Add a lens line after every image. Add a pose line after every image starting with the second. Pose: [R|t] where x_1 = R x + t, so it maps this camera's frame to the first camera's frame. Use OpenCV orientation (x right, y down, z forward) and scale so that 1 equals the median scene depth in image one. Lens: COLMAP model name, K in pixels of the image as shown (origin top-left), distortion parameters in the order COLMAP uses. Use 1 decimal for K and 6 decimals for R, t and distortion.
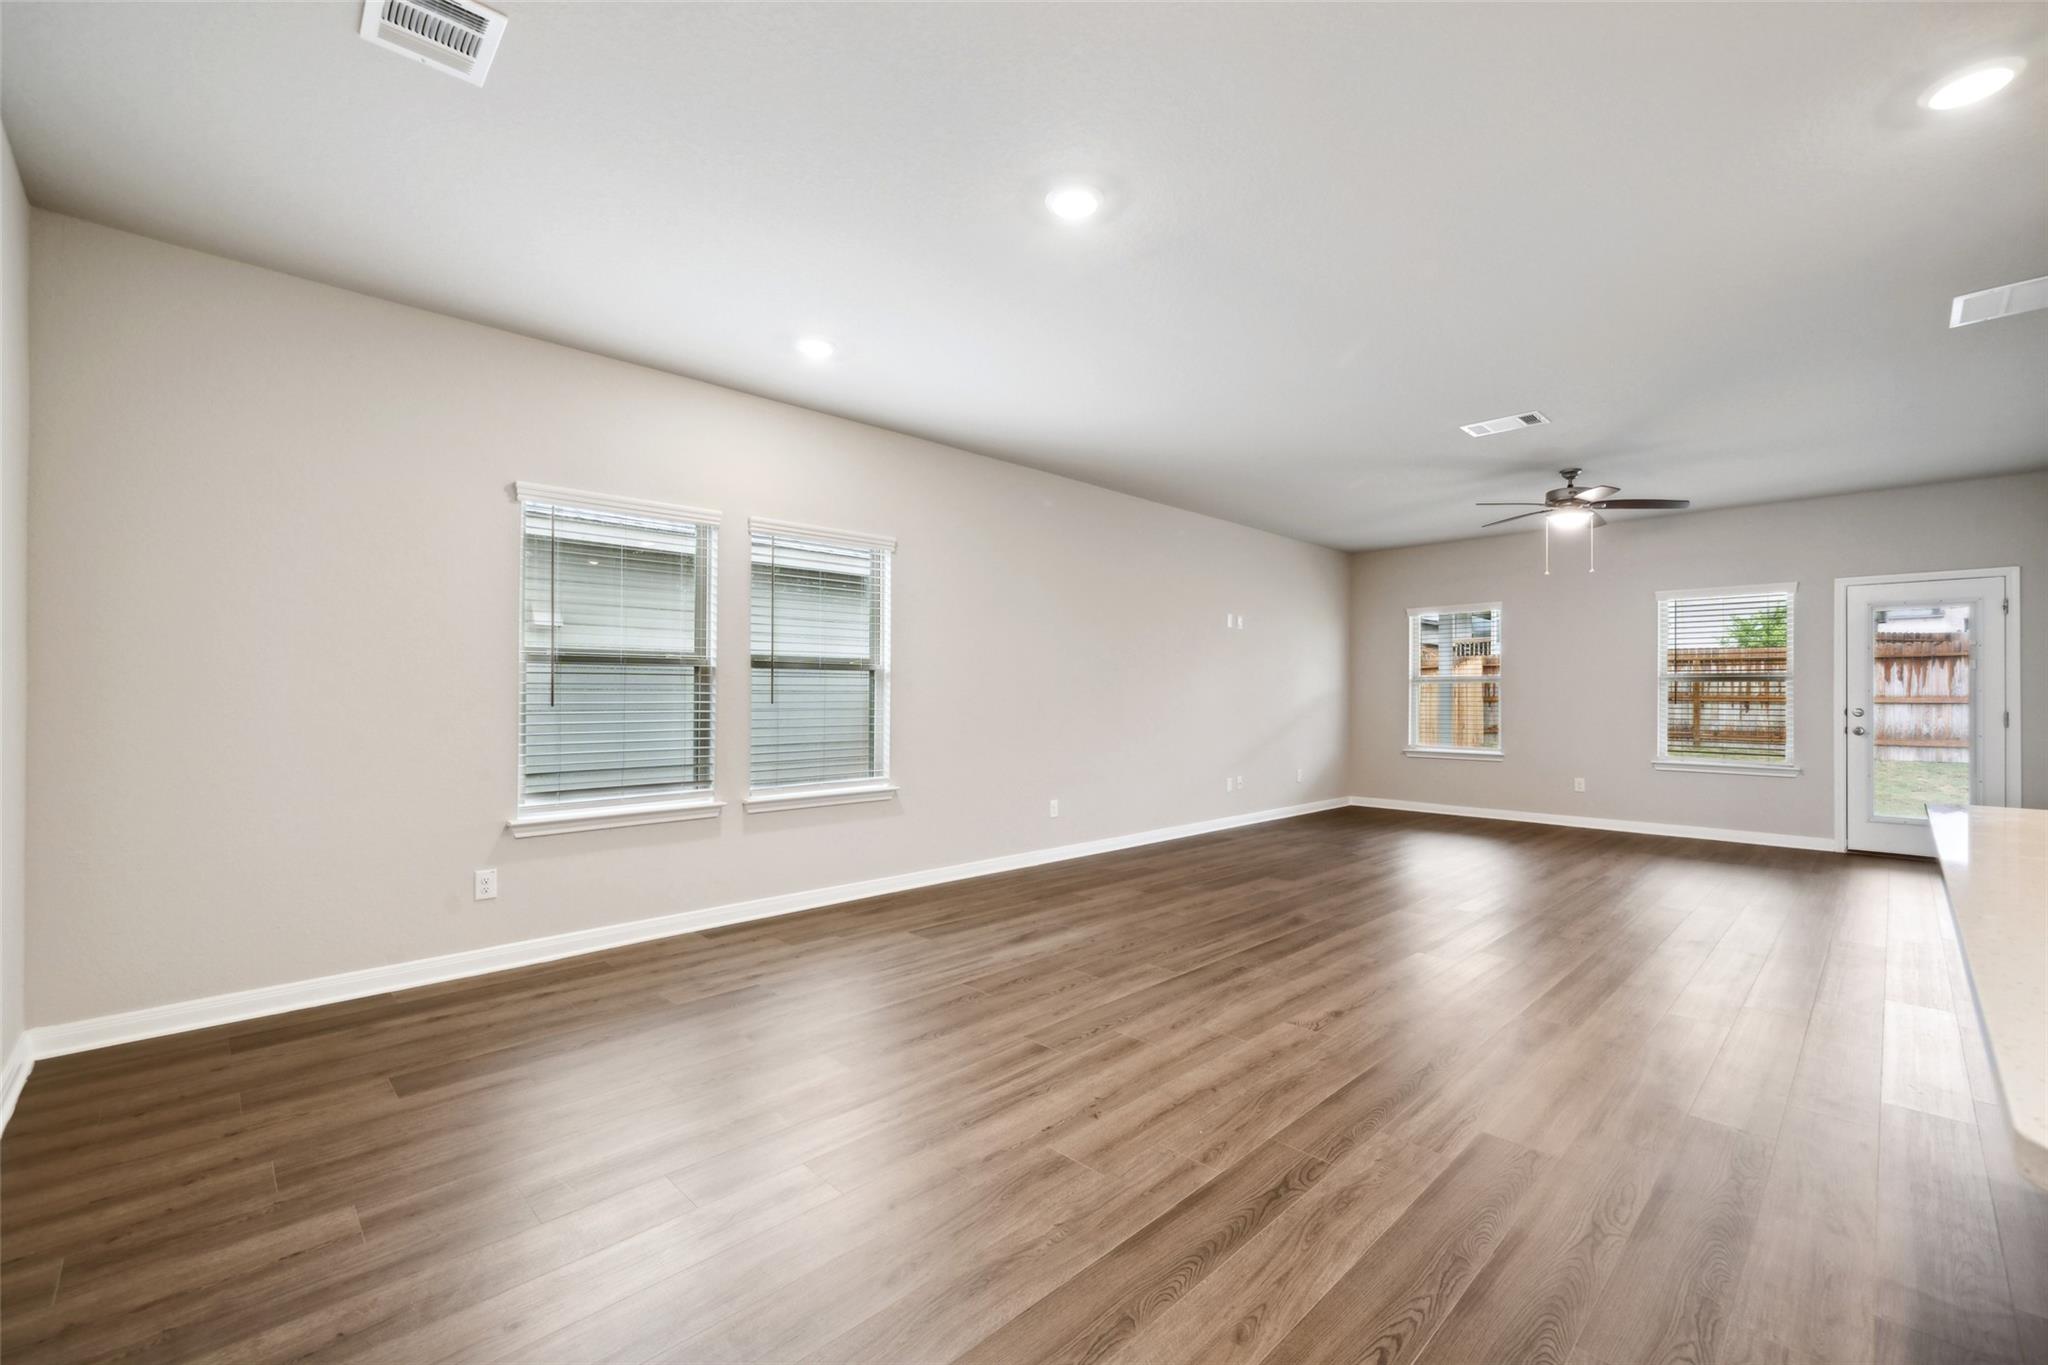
lens RADIAL K [[854.9, 0, 1027.9], [0, 854.9, 686.0], [0, 0, 1]] dist [0.001879, 0.000010]
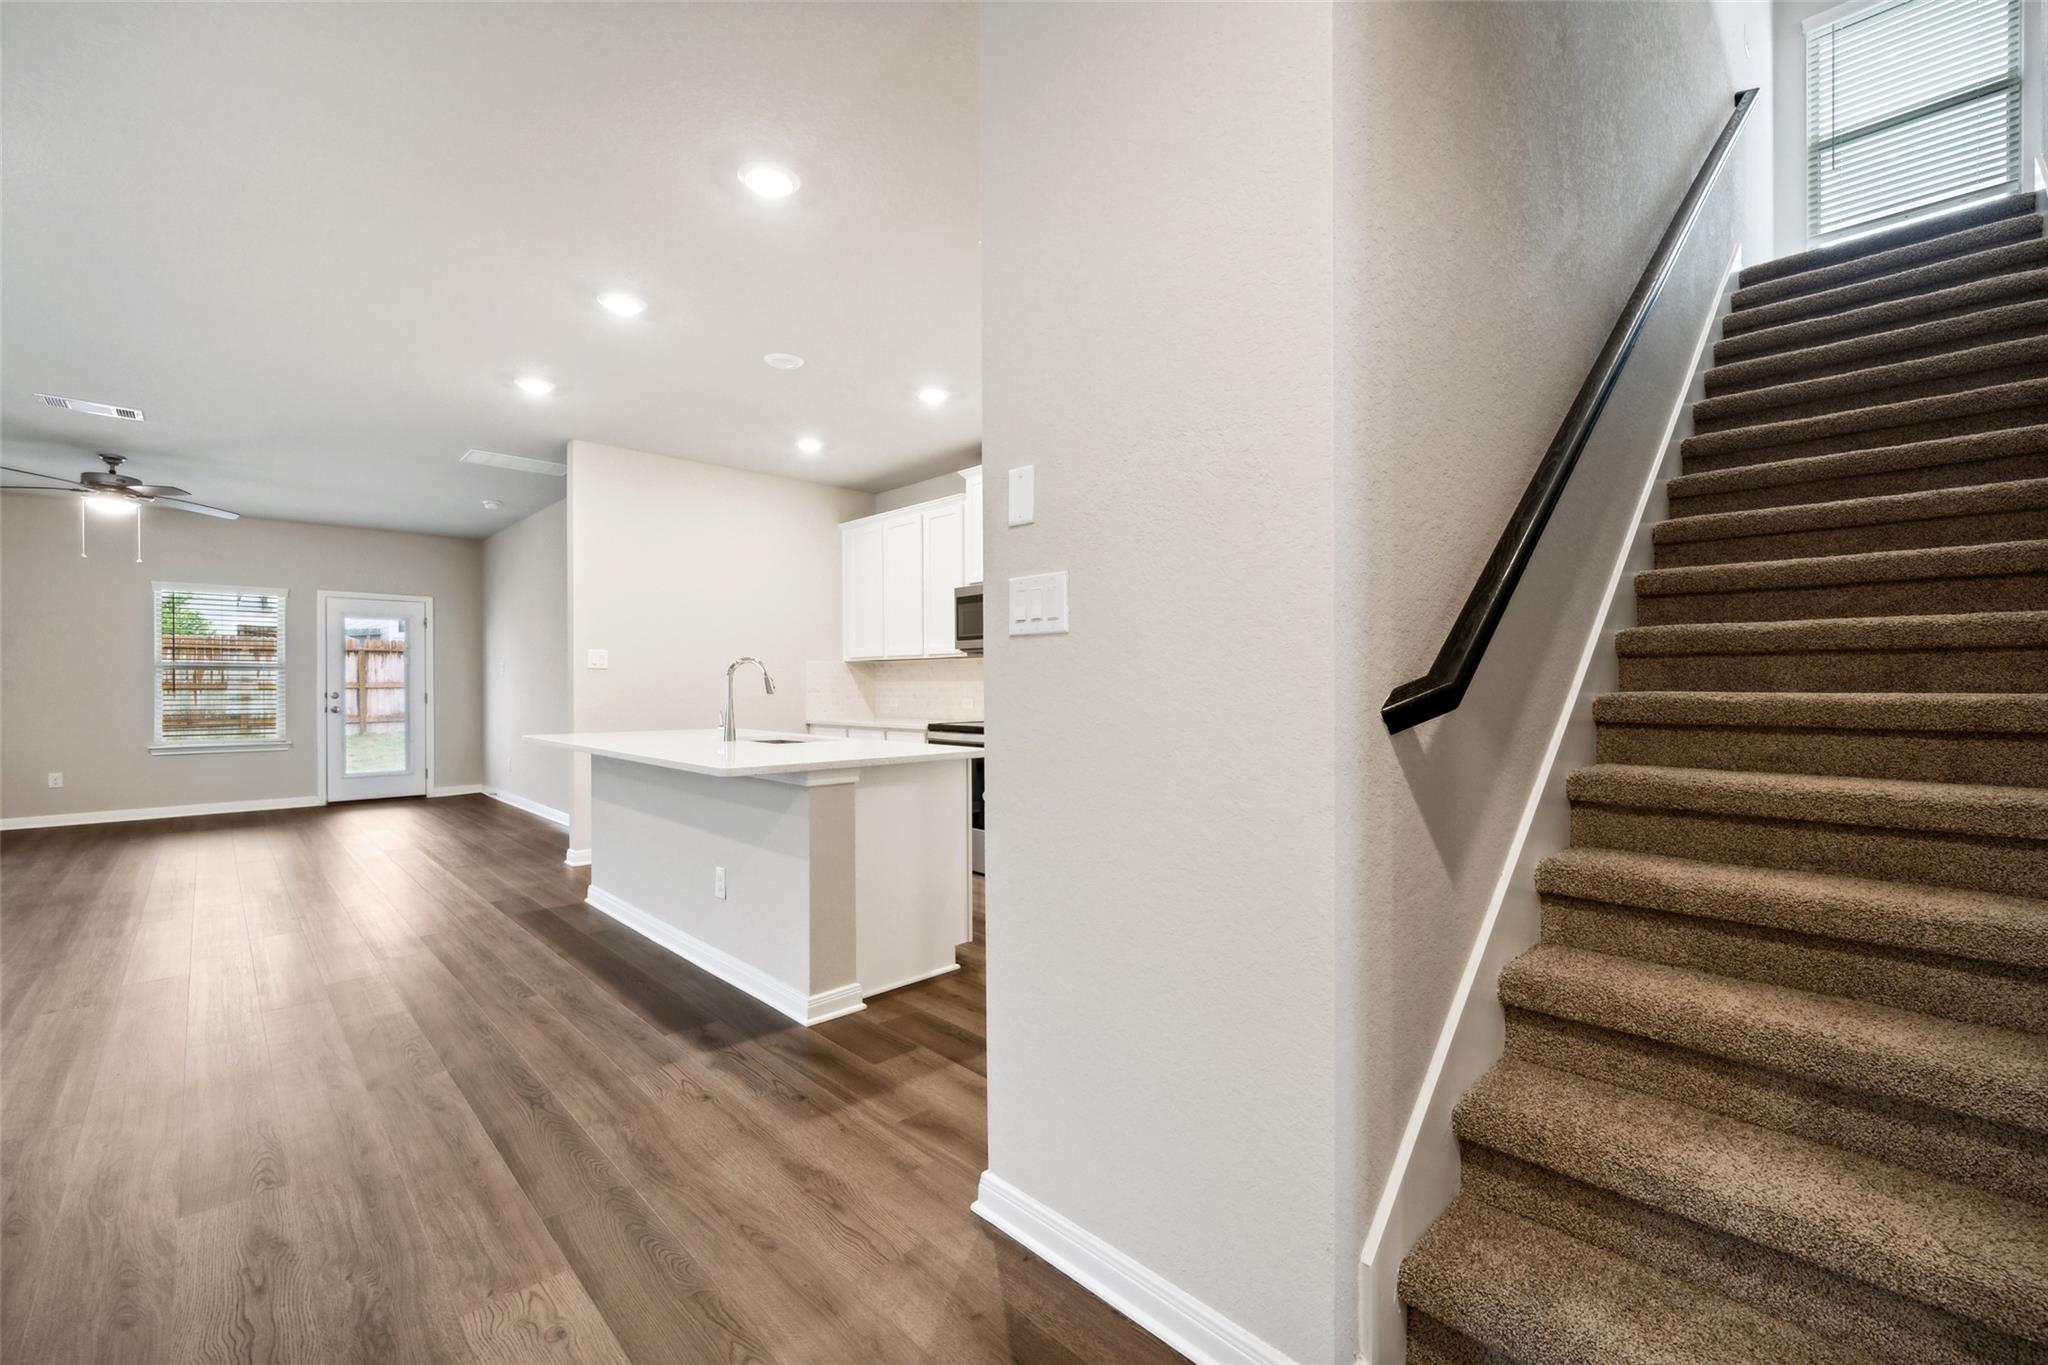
lens RADIAL K [[854.9, 0, 1027.8], [0, 854.9, 682.3], [0, 0, 1]] dist [0.001879, 0.000010]
pose [[0.009008, -0.005289, 0.999945, -0.316754], [-0.012090, 0.999912, 0.005398, -0.008918], [-0.999886, -0.012138, 0.008944, -0.060203]]
